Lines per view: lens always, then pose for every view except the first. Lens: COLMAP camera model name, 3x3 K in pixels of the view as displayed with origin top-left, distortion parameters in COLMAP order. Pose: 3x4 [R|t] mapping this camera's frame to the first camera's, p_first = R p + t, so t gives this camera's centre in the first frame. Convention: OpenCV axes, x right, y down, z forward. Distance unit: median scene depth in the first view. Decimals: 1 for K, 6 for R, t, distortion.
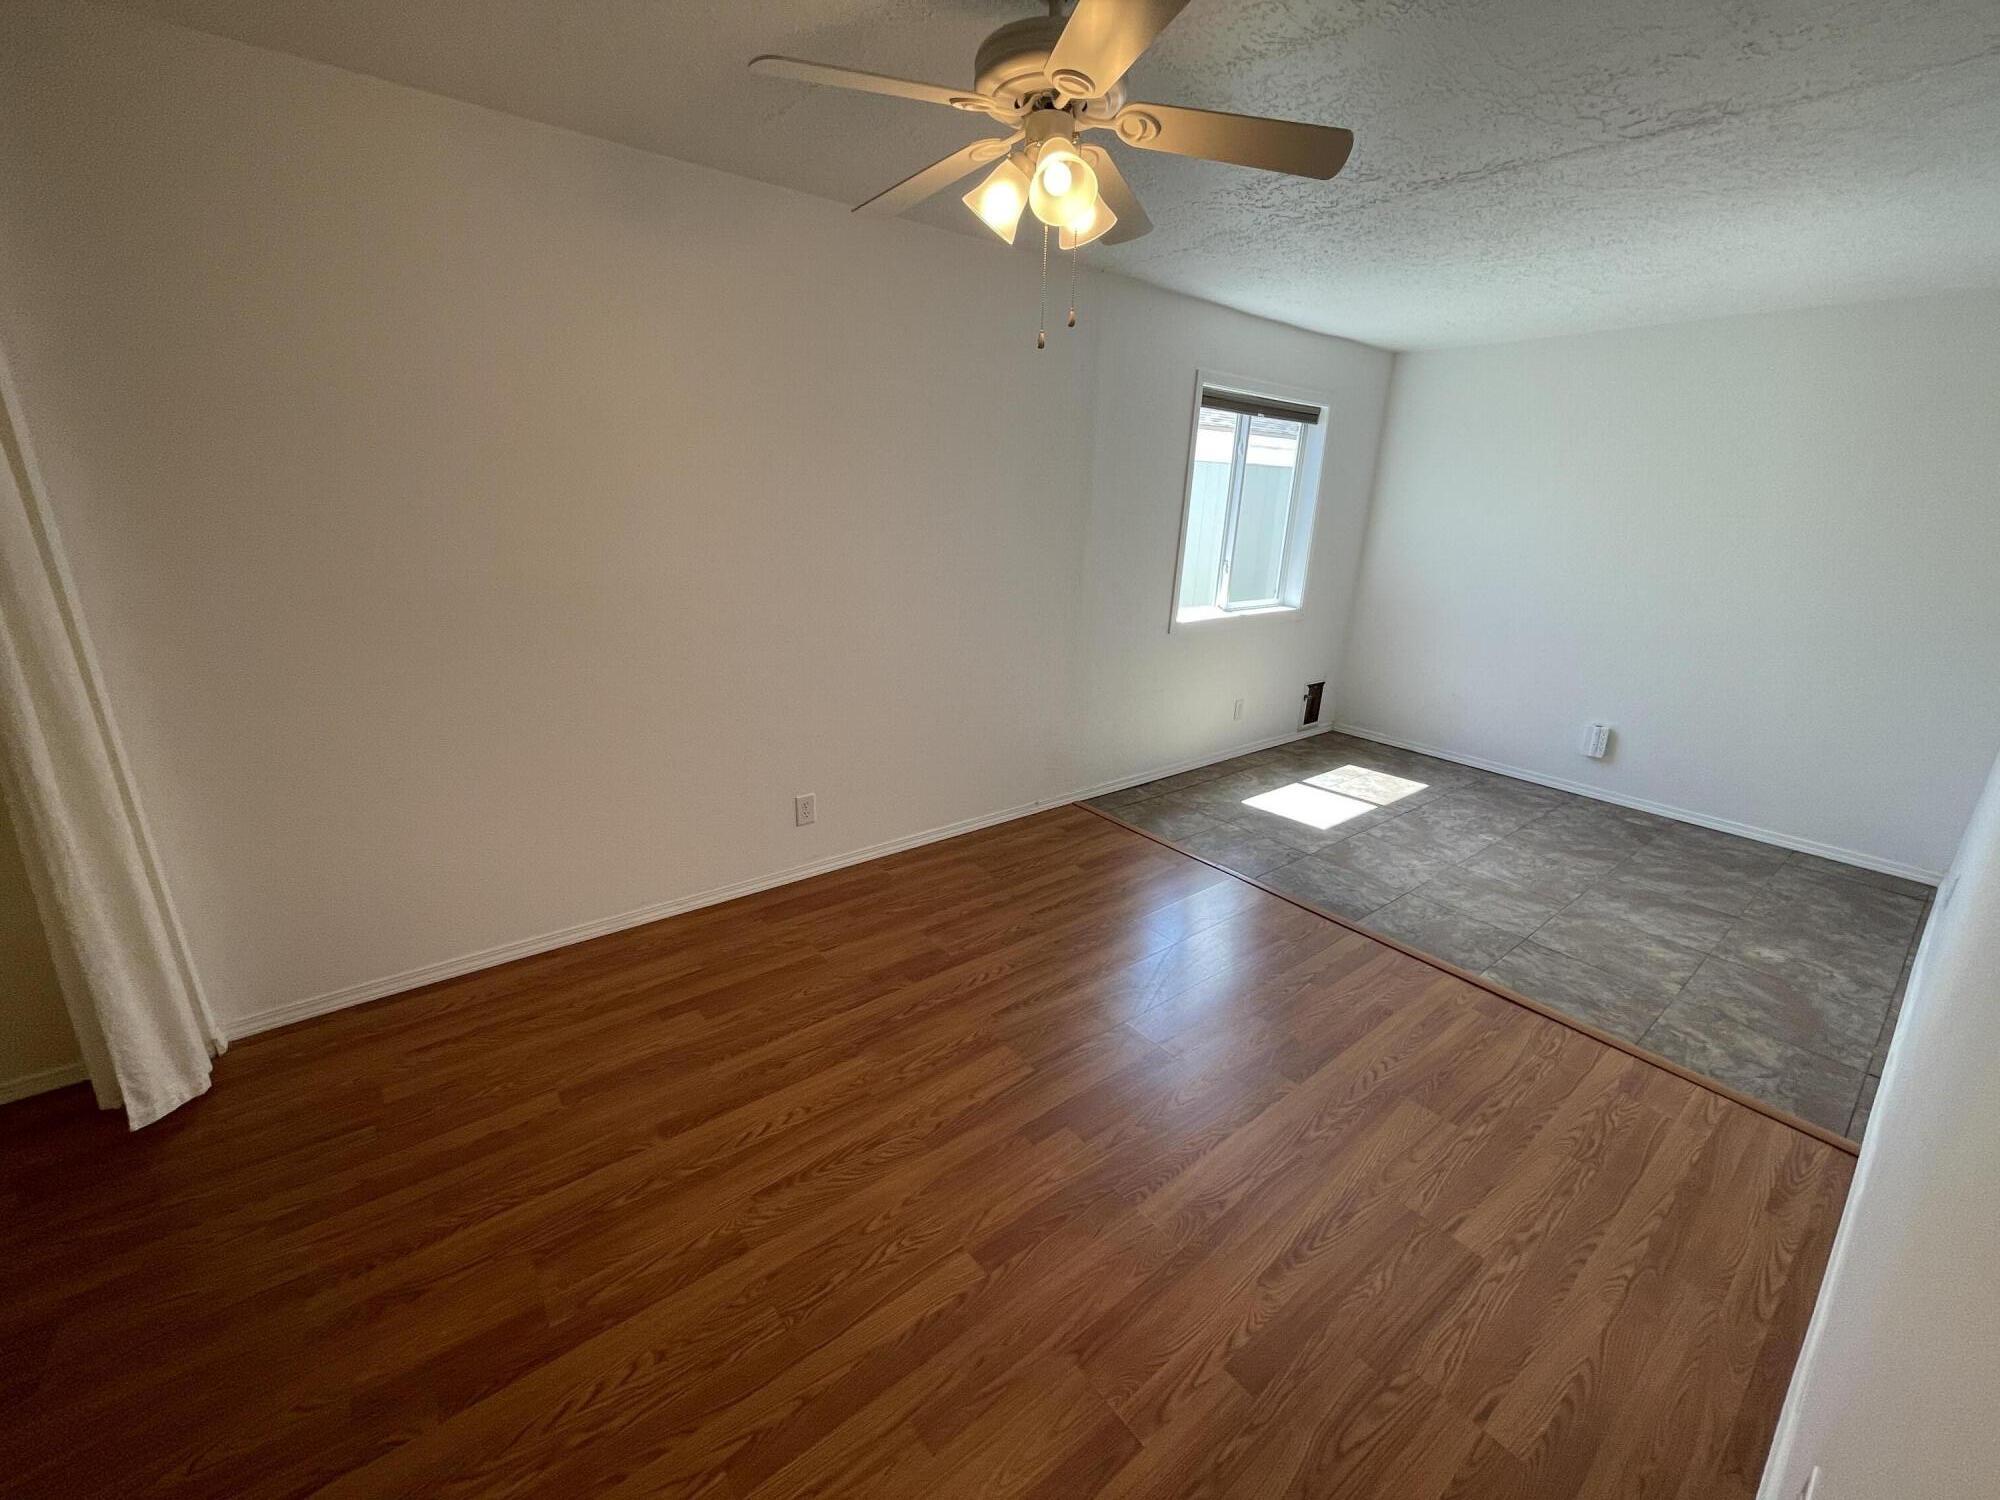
lens RADIAL K [[807.5, 0, 999.1], [0, 807.5, 753.2], [0, 0, 1]] dist [-0.001854, 0.001518]
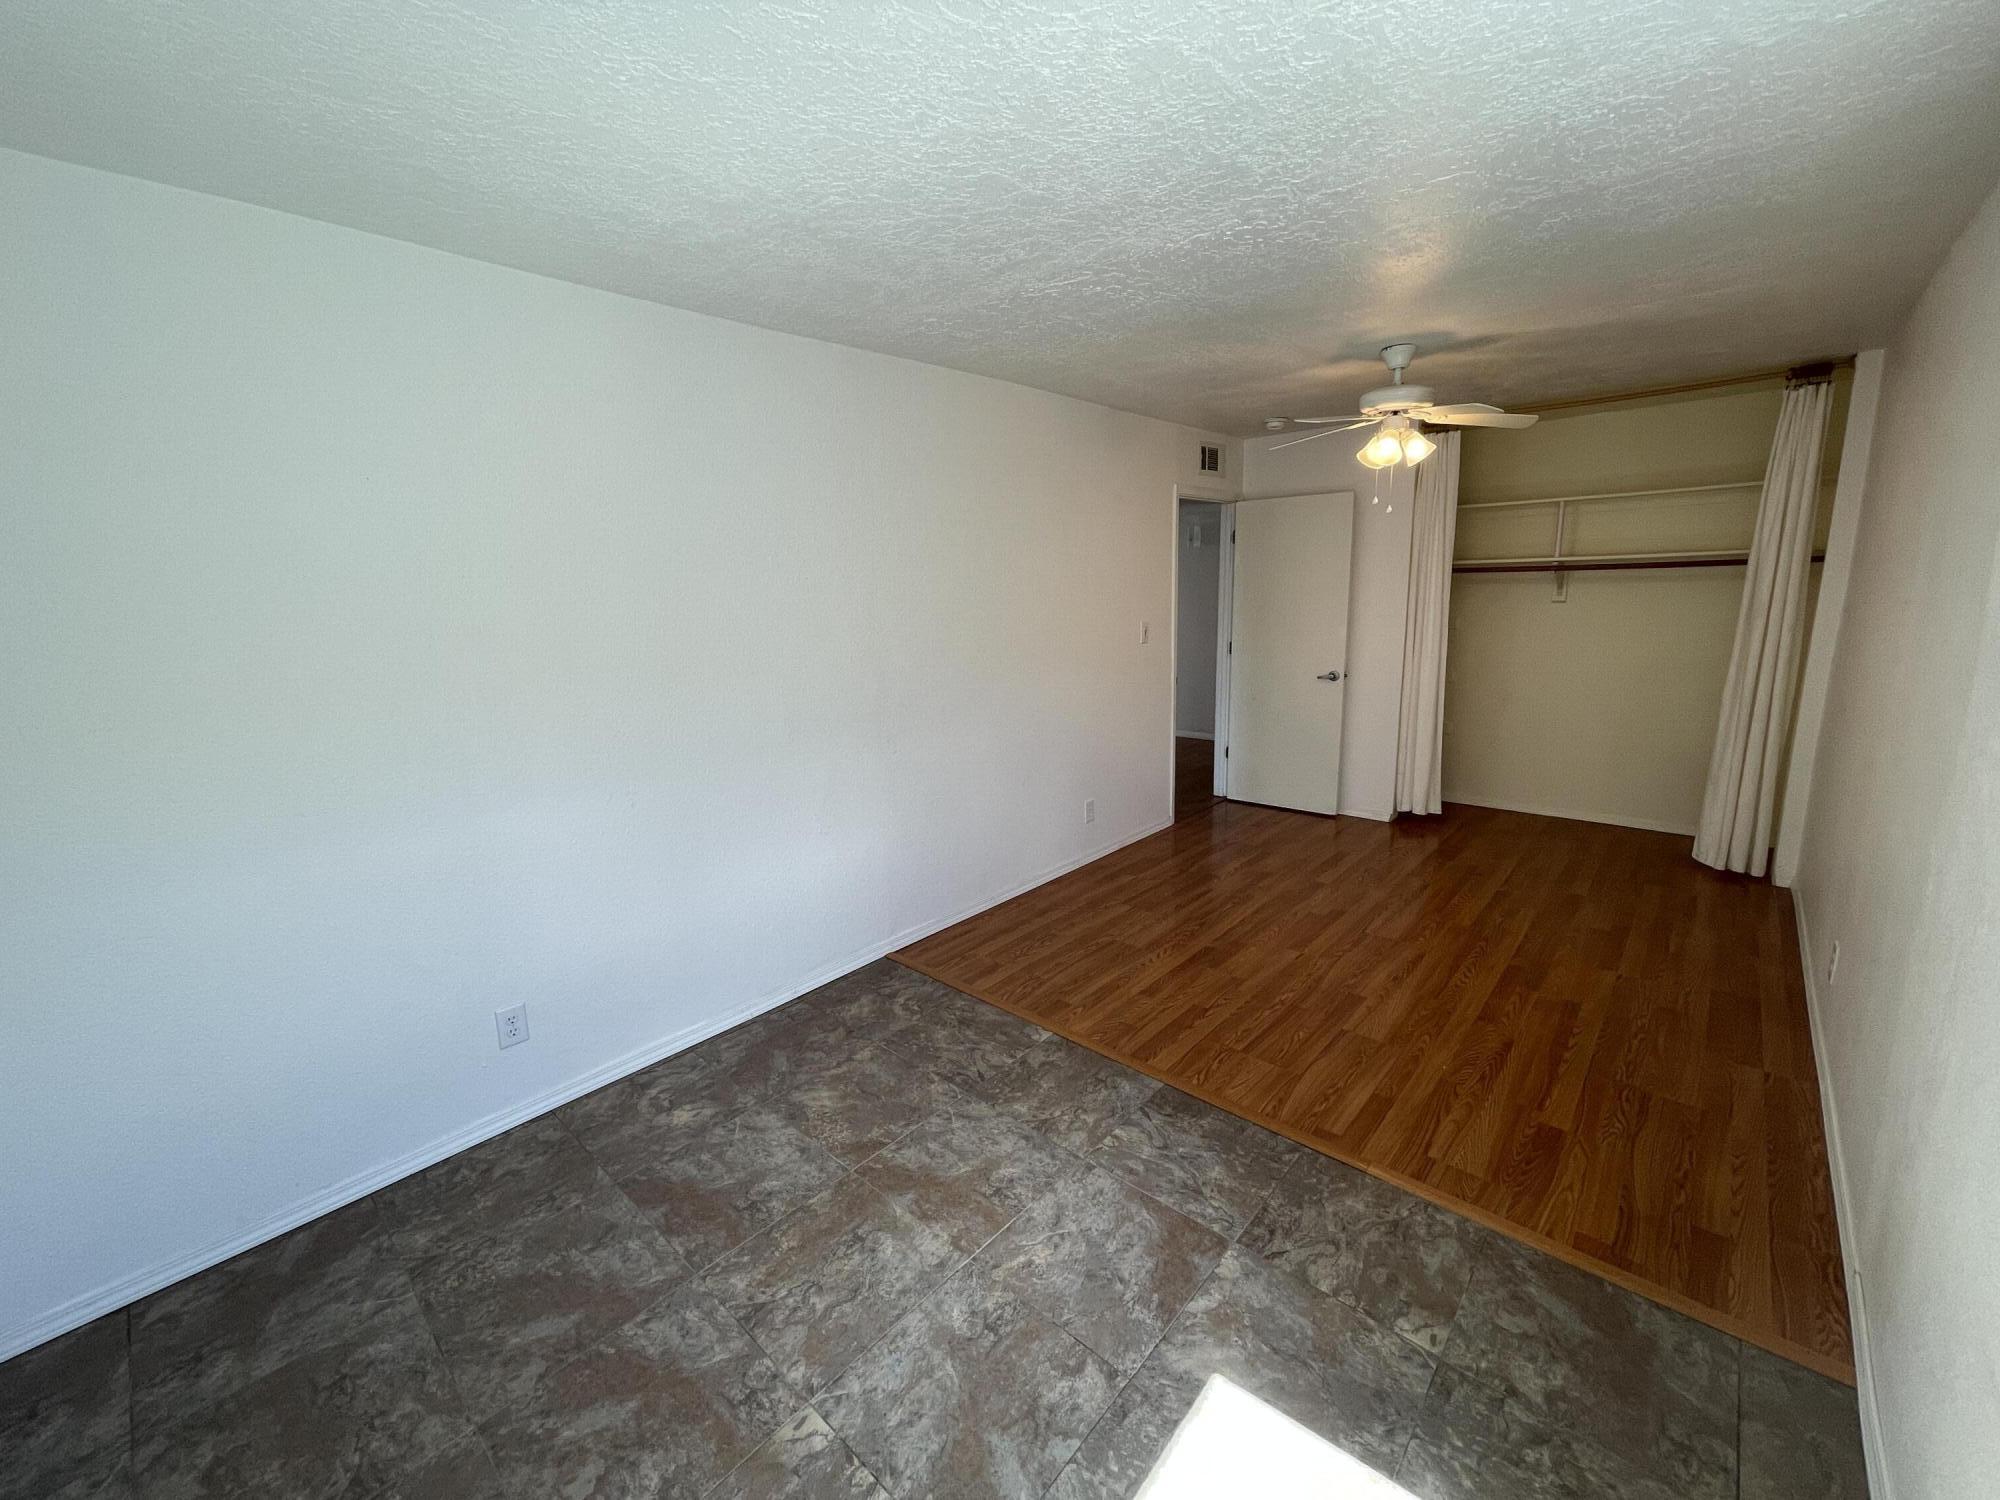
lens RADIAL K [[807.5, 0, 999.5], [0, 807.5, 746.5], [0, 0, 1]] dist [-0.001854, 0.001518]
pose [[-0.986592, 0.026820, -0.160984, 0.718257], [-0.054757, 0.874830, 0.481325, -0.470916], [0.153743, 0.483686, -0.861633, 1.495970]]
